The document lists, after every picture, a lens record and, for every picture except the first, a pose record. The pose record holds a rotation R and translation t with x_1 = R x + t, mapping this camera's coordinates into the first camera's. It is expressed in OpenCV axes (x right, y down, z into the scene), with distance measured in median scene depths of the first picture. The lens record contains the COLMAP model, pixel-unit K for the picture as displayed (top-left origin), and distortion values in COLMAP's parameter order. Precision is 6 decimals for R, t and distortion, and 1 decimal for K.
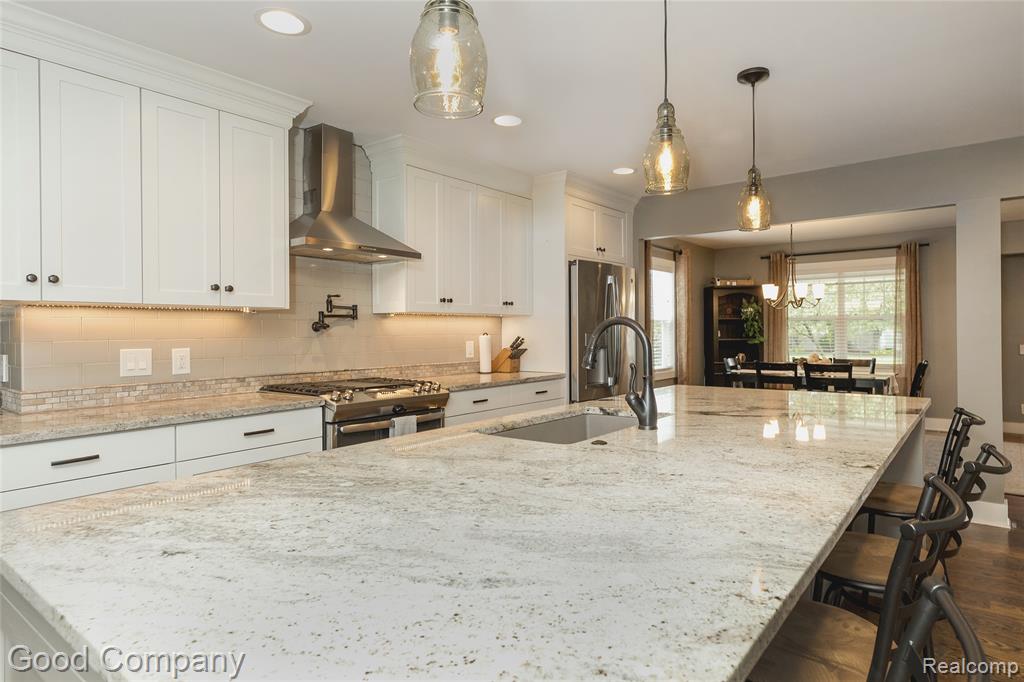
lens RADIAL K [[585.8, 0, 511.8], [0, 585.8, 336.1], [0, 0, 1]] dist [0.003977, 0.002974]
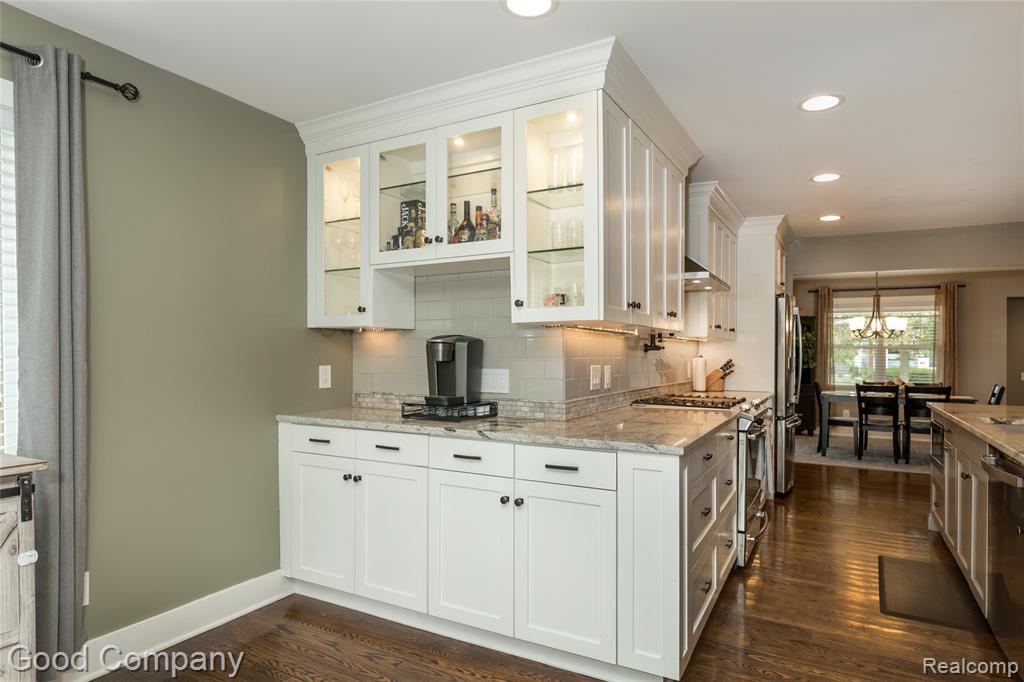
lens RADIAL K [[585.8, 0, 489.7], [0, 585.8, 352.7], [0, 0, 1]] dist [0.003977, 0.002974]
pose [[0.991719, 0.017745, 0.127195, -0.462420], [-0.016598, 0.999812, -0.010070, 0.005686], [-0.127350, 0.007875, 0.991827, -0.047243]]
